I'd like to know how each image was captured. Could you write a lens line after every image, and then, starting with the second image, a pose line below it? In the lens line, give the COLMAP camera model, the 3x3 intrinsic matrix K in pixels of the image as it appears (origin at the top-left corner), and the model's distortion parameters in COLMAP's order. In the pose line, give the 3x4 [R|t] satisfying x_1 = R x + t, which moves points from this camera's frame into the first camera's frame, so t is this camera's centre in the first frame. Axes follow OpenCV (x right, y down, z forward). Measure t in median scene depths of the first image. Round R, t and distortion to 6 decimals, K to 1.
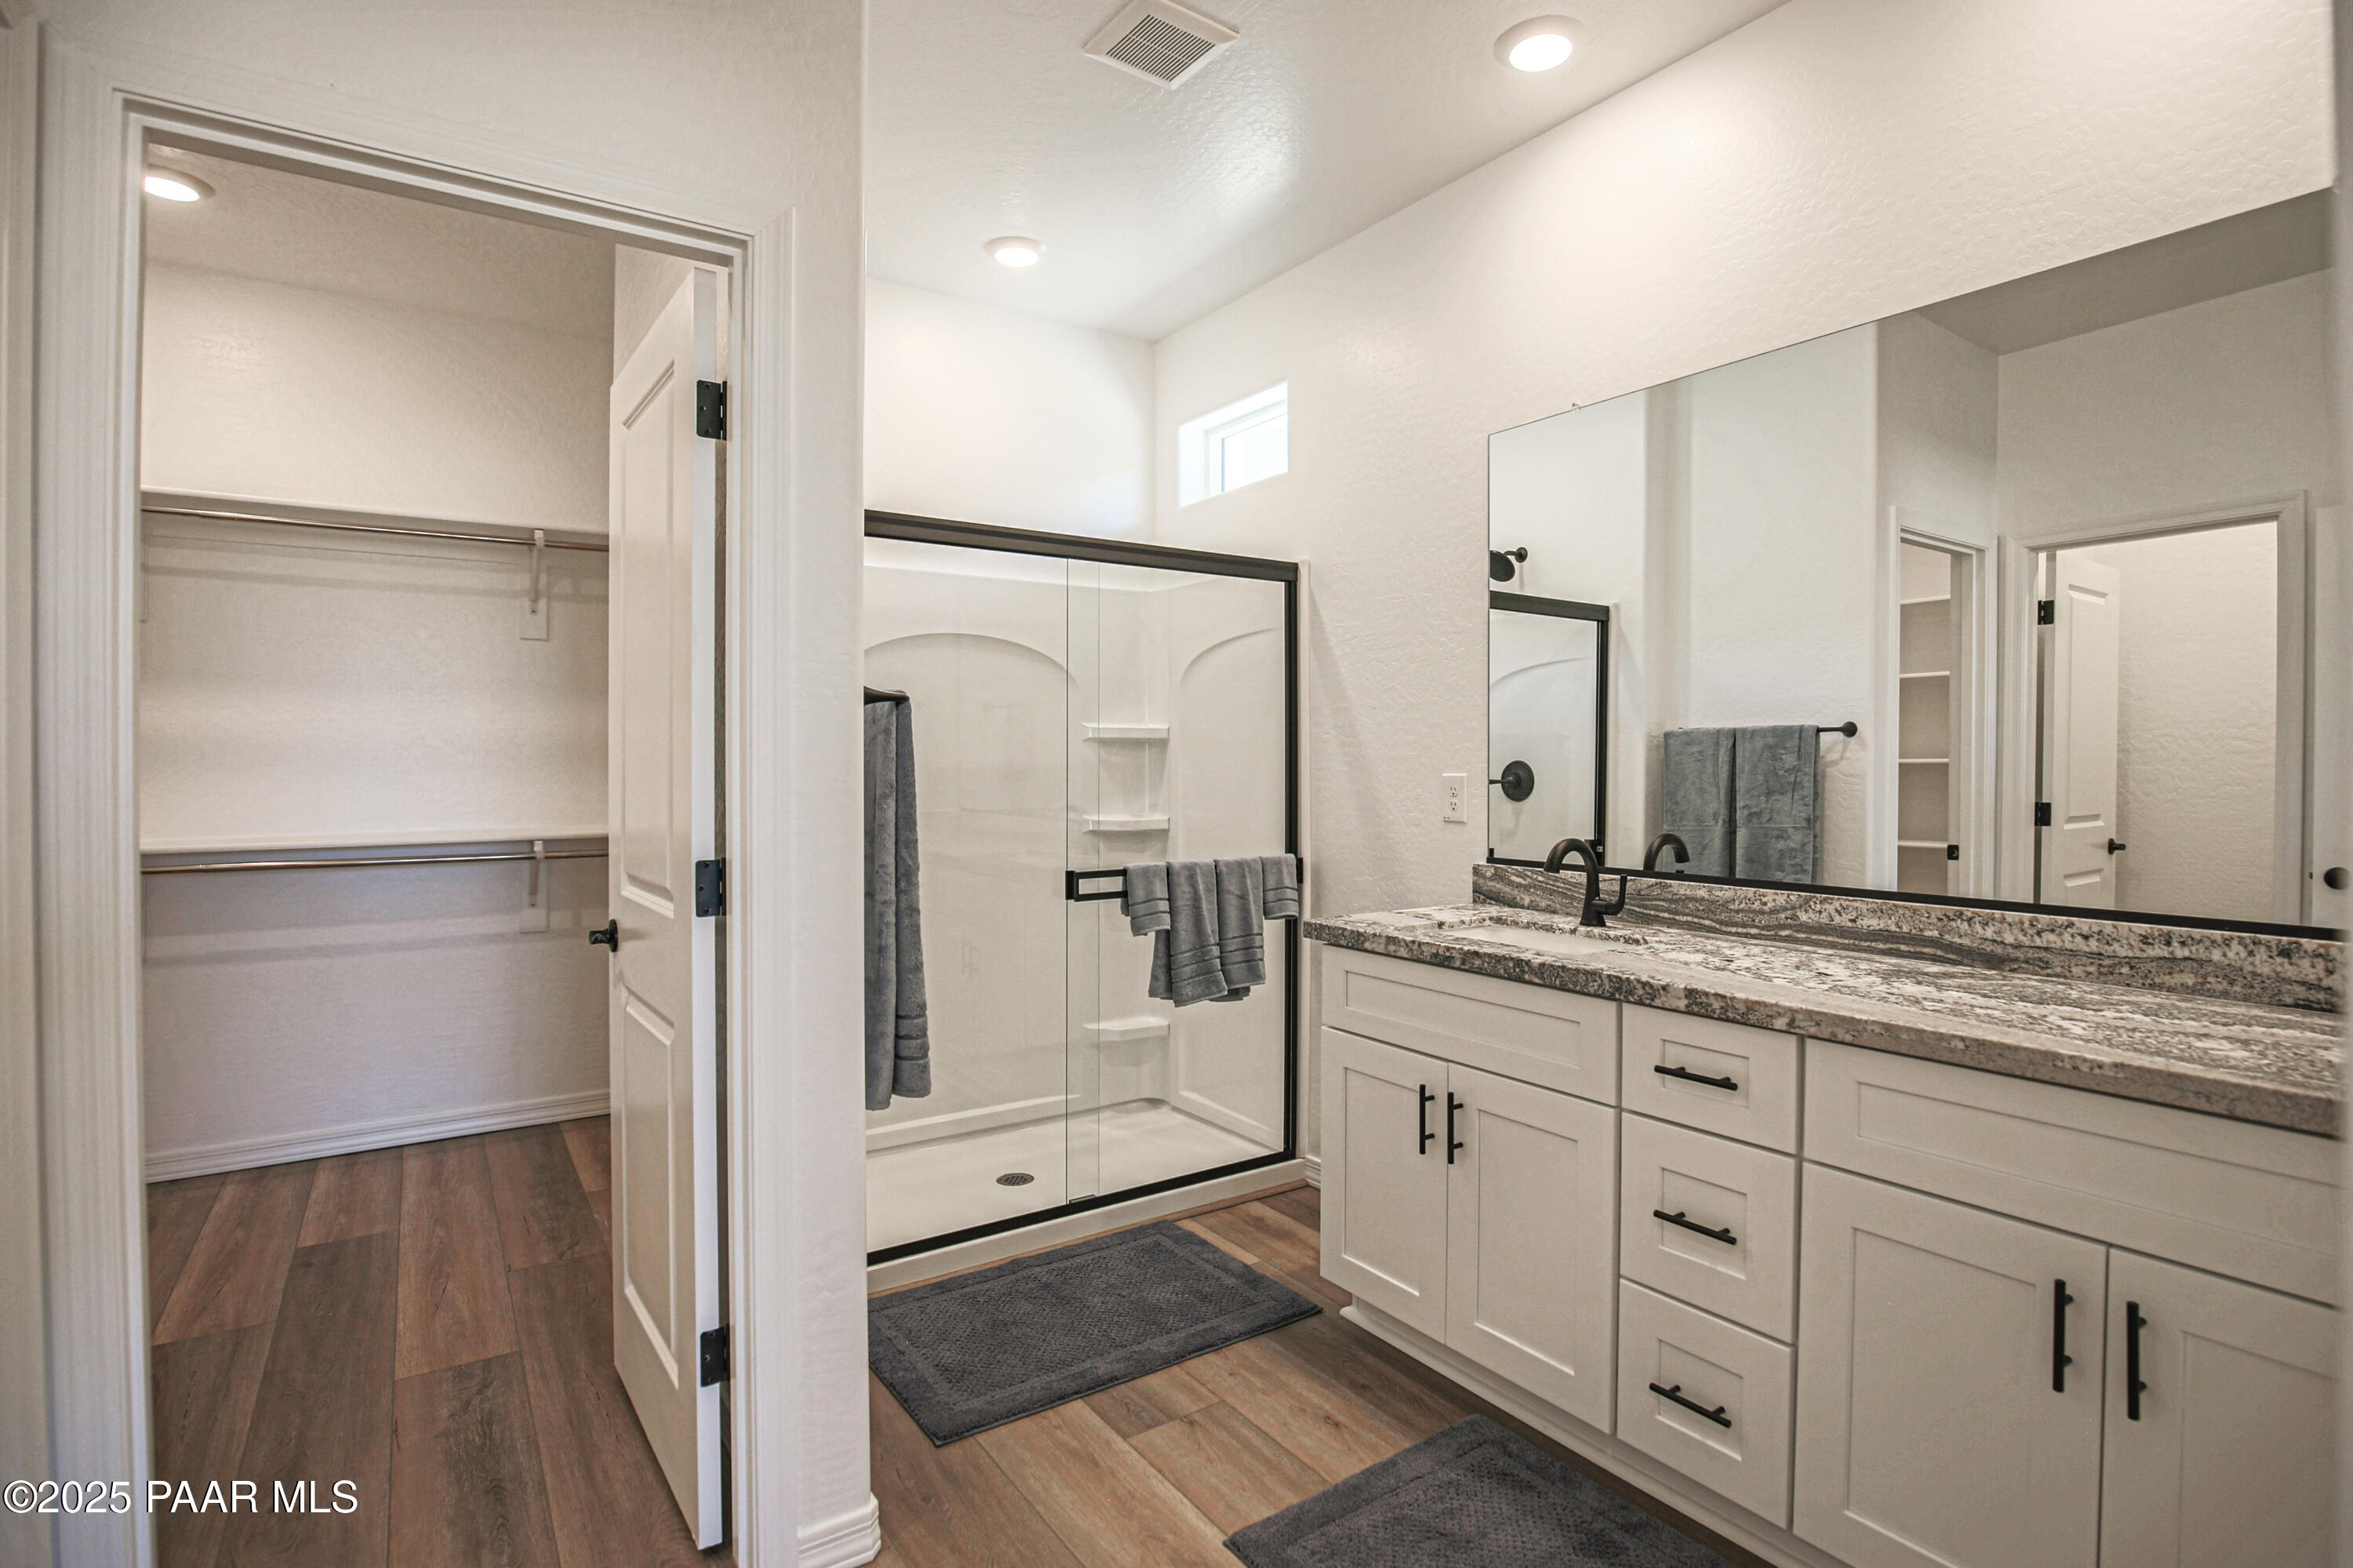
lens RADIAL K [[1154.3, 0, 1187.4], [0, 1154.3, 776.1], [0, 0, 1]] dist [-0.027976, 0.003243]
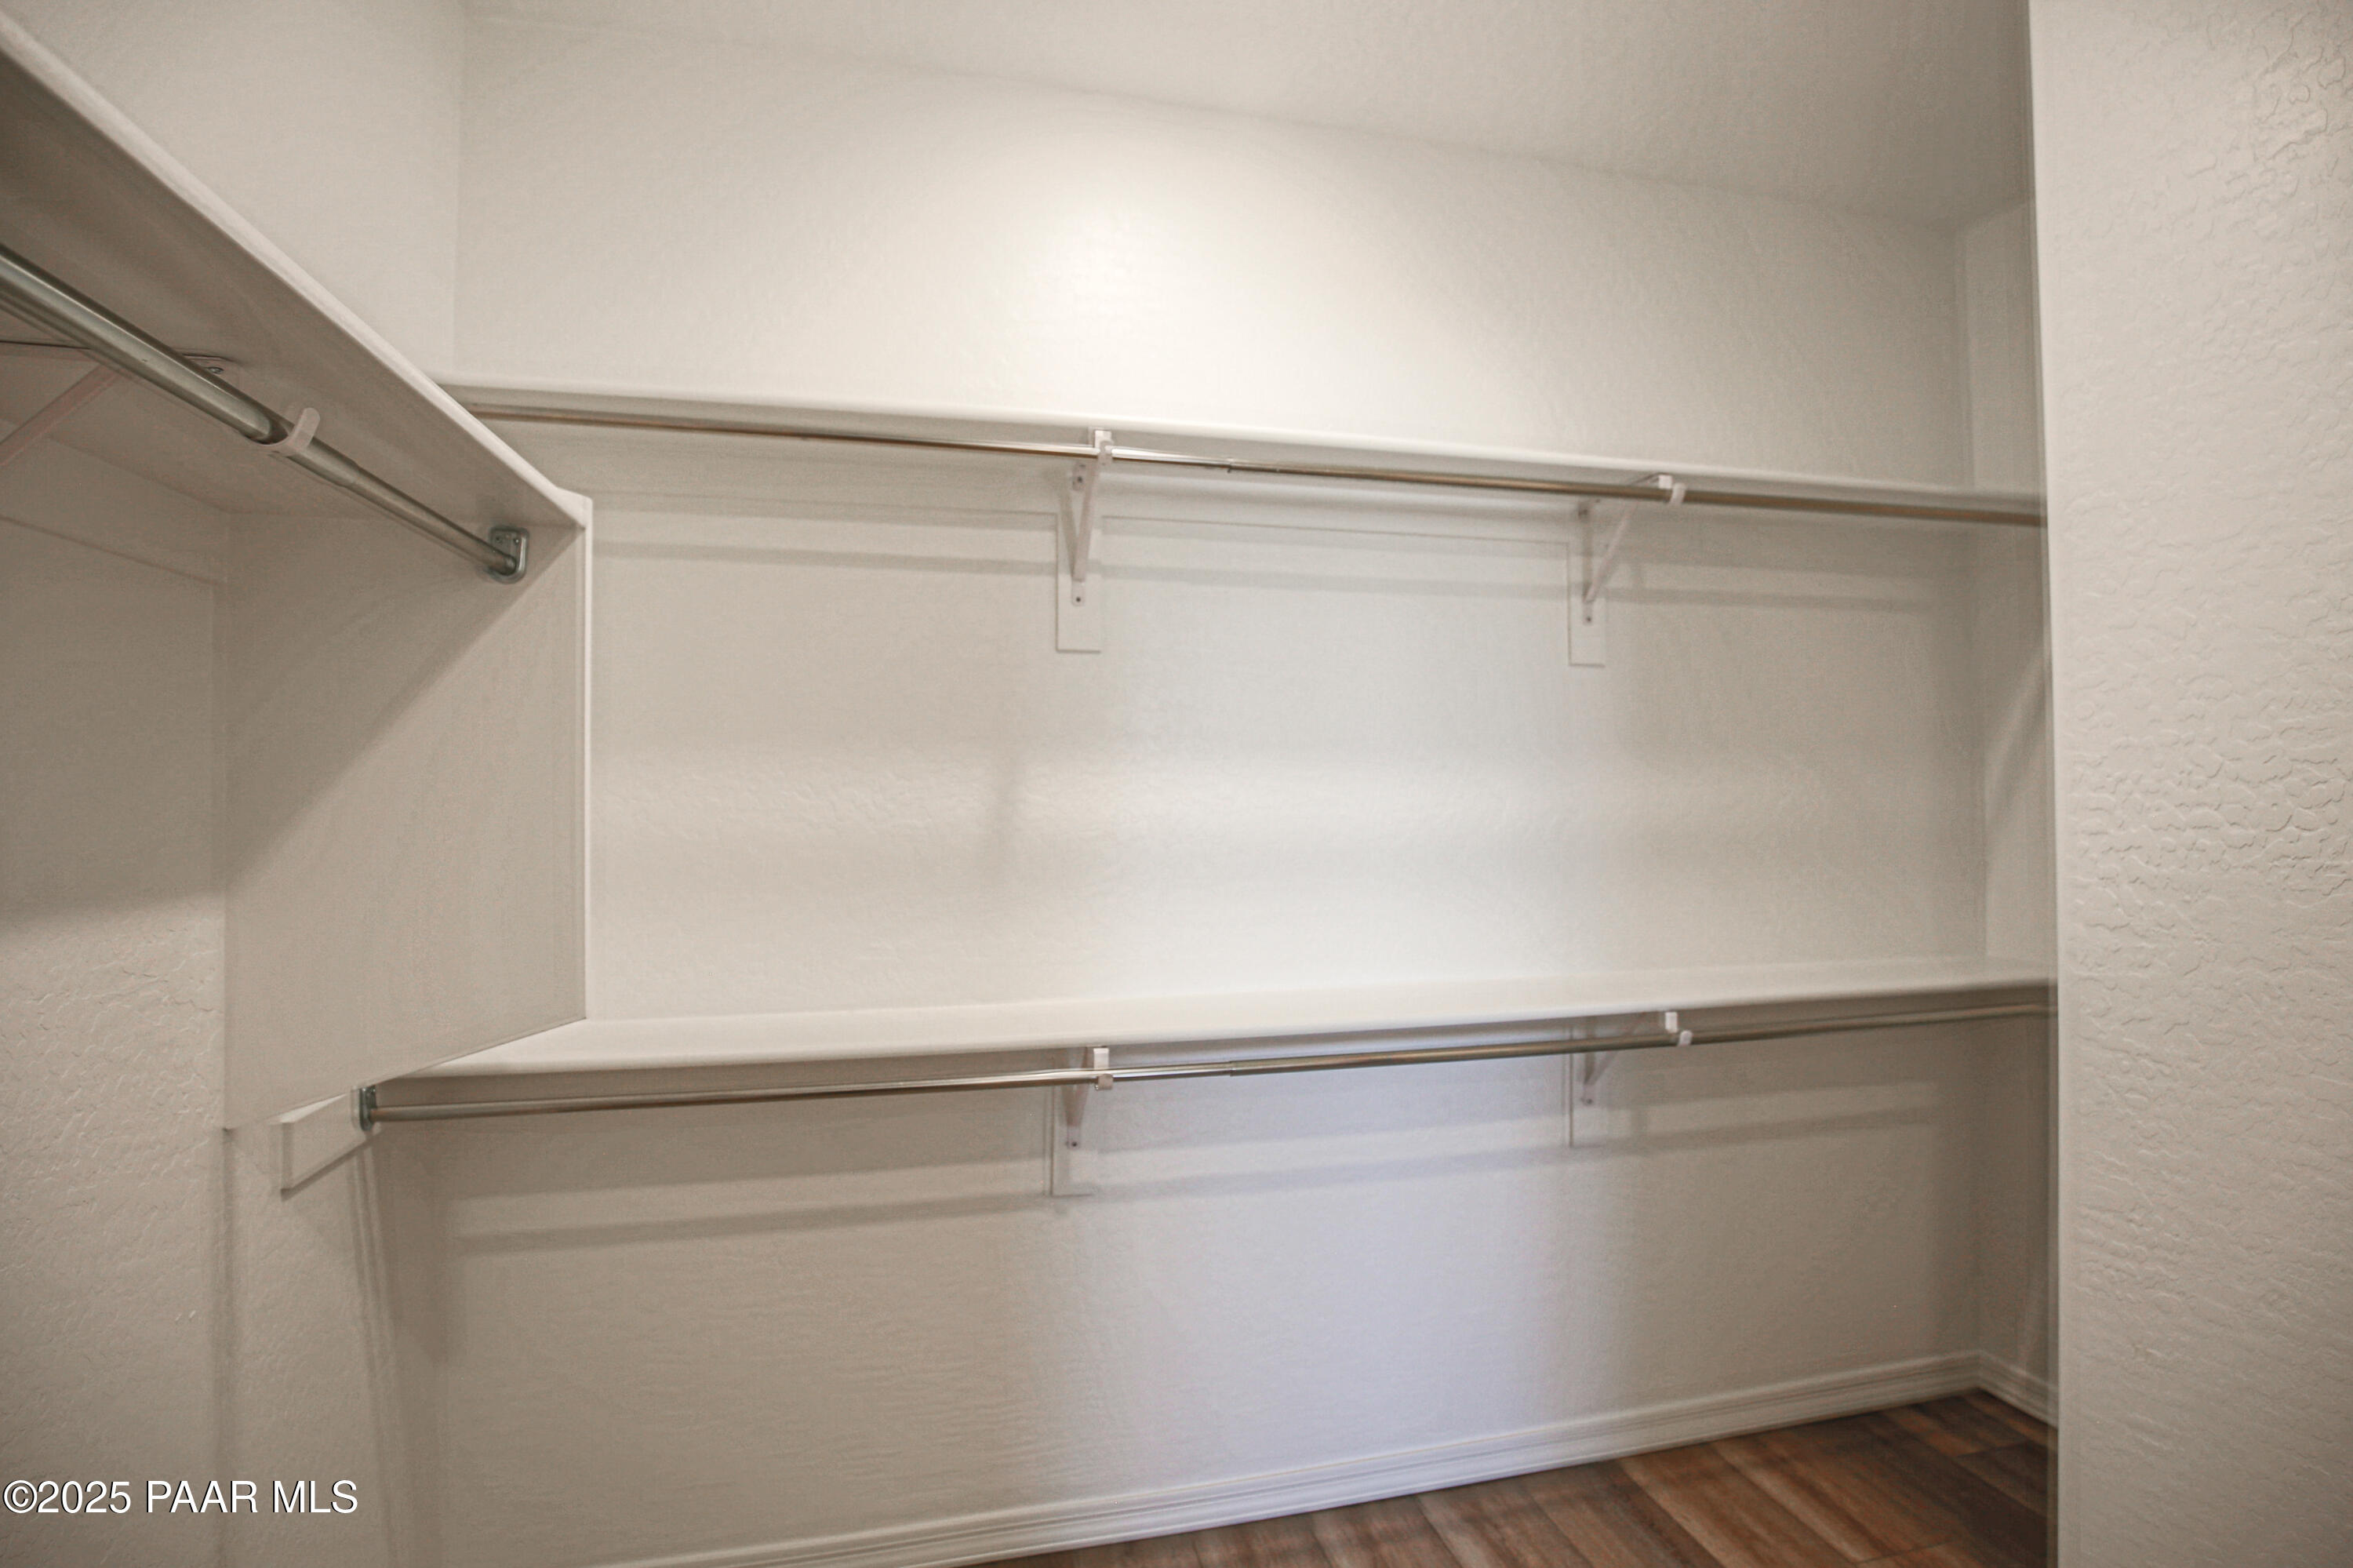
lens RADIAL K [[1154.3, 0, 1180.5], [0, 1154.3, 781.9], [0, 0, 1]] dist [-0.027976, 0.003243]
pose [[0.939623, -0.002084, -0.342206, -0.597935], [-0.006603, 0.999685, -0.024218, -0.043038], [0.342148, 0.025015, 0.939313, 0.371141]]
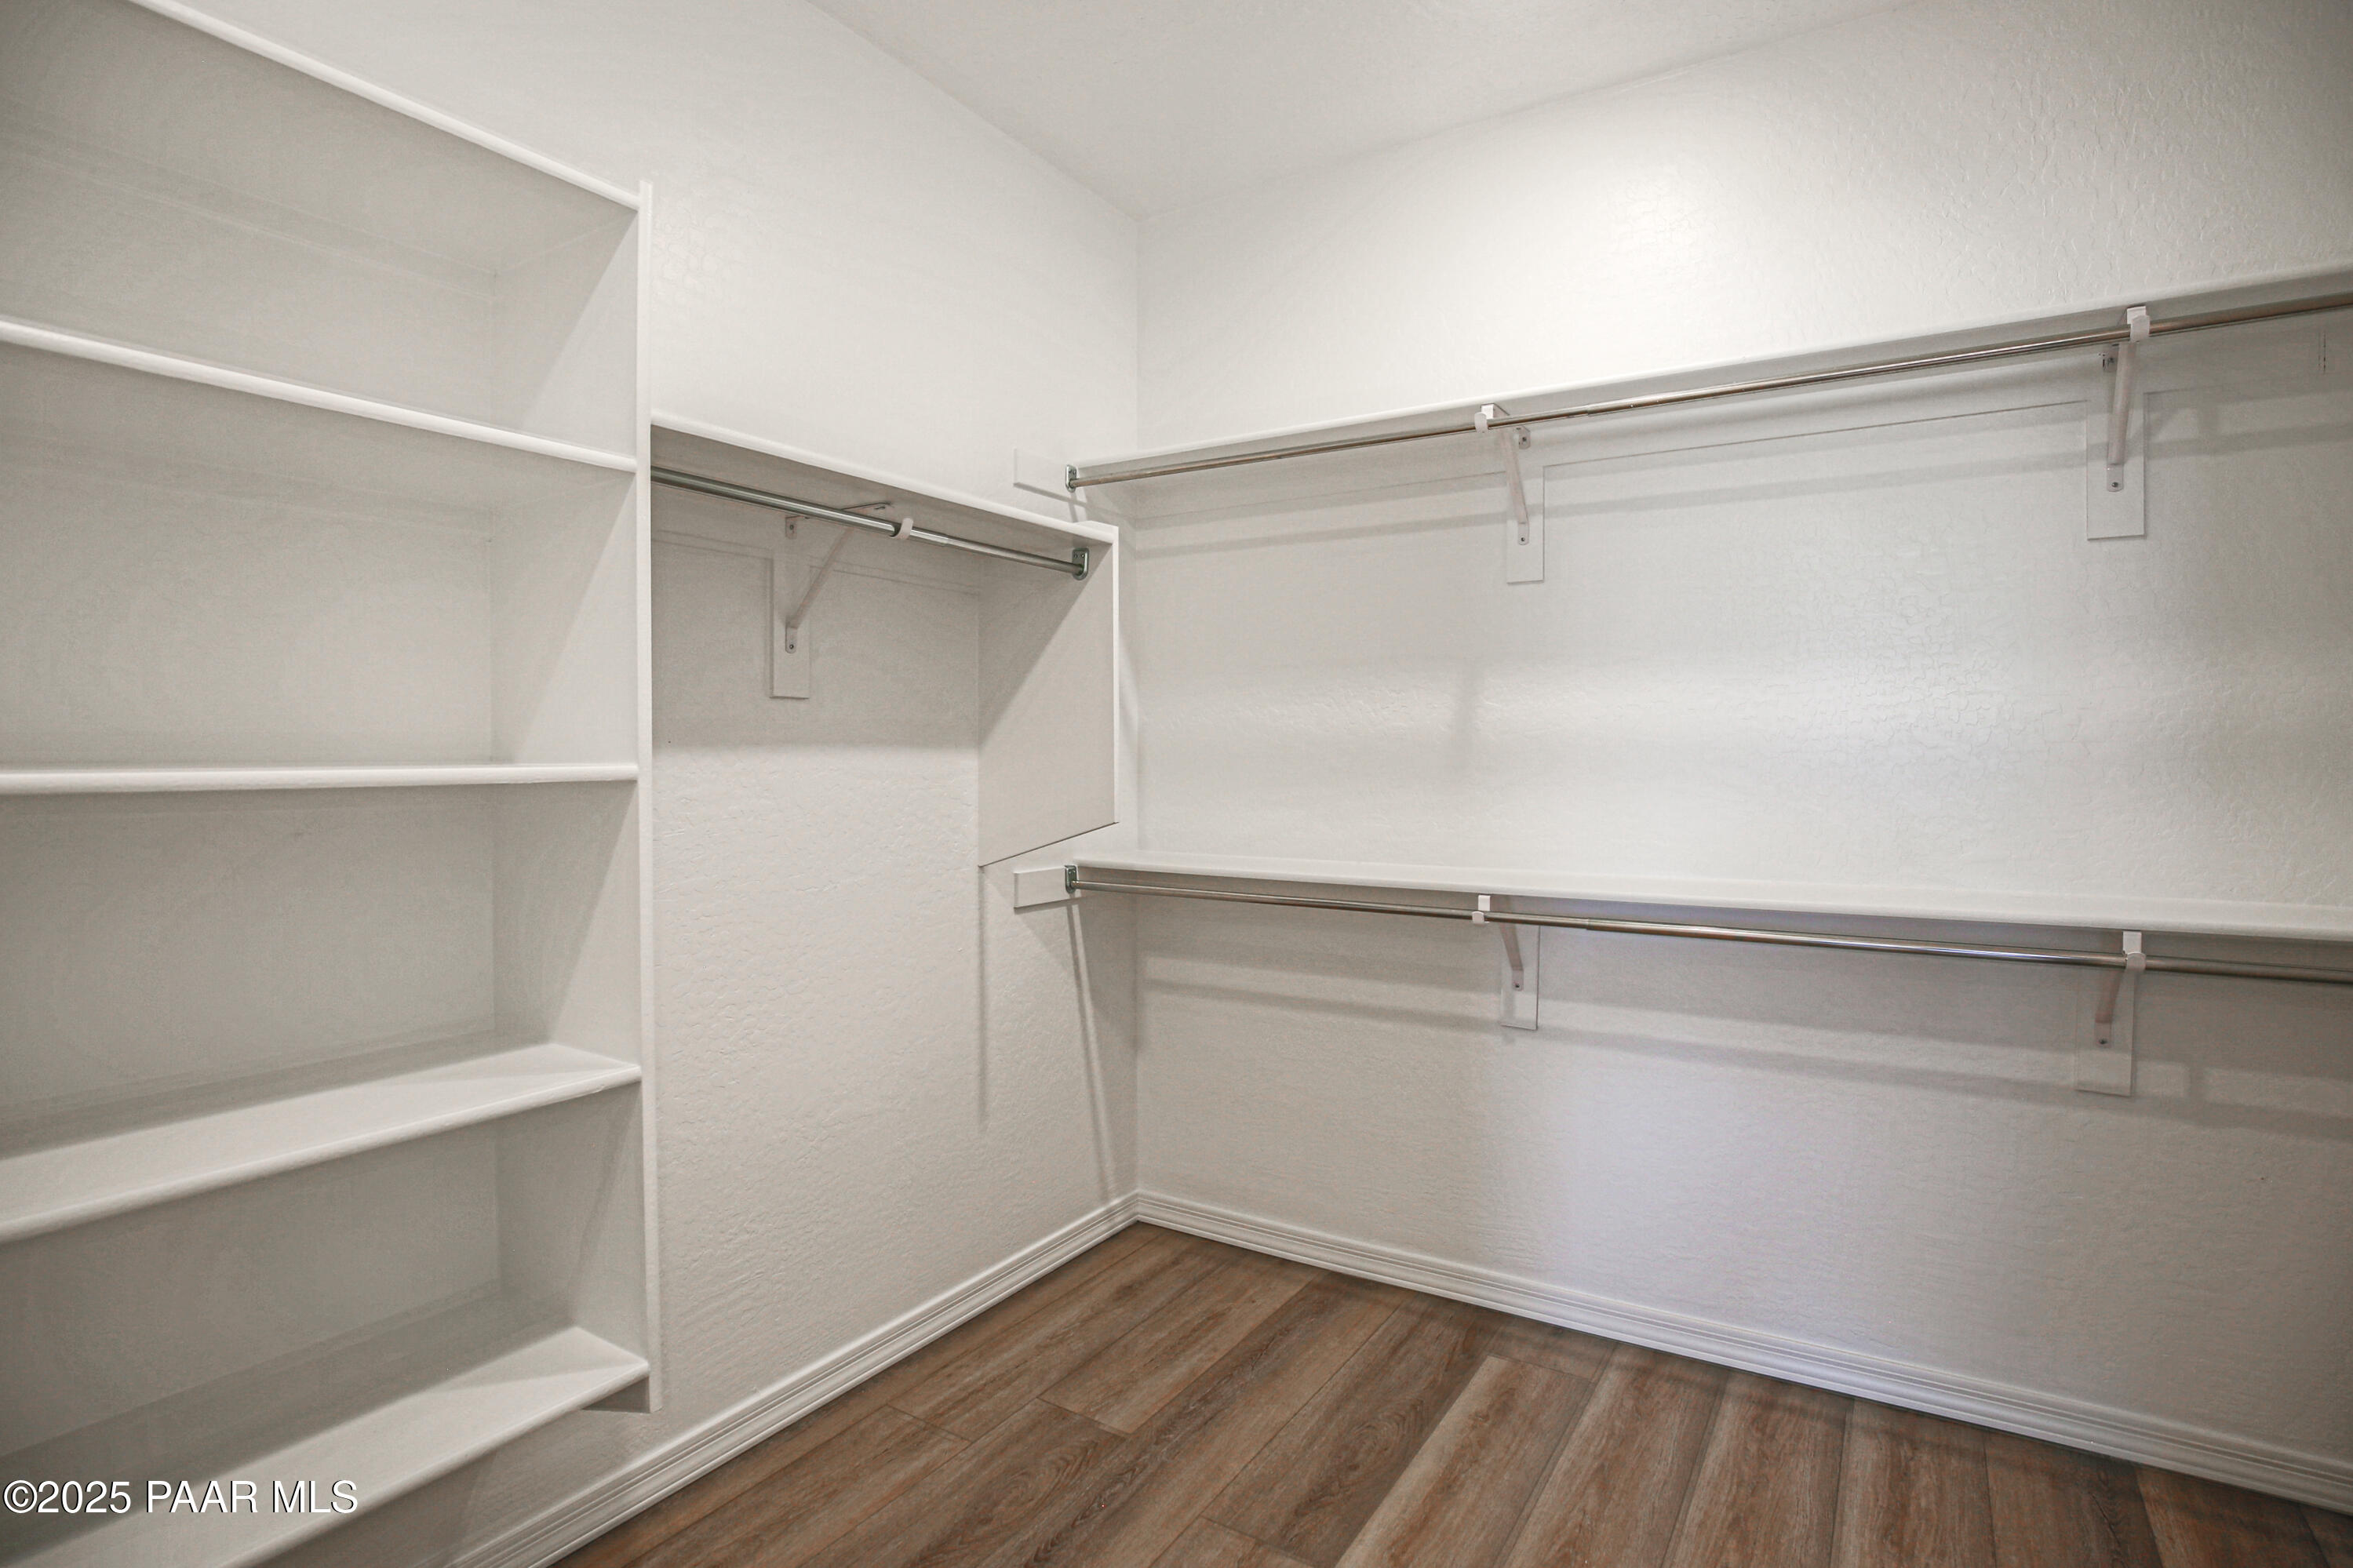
lens RADIAL K [[1154.1, 0, 1217.8], [0, 1154.1, 775.2], [0, 0, 1]] dist [-0.027976, 0.003243]
pose [[0.420791, 0.021327, -0.906907, -0.286233], [-0.016390, 0.999739, 0.015906, -0.013087], [0.907010, 0.008171, 0.421031, 0.432579]]
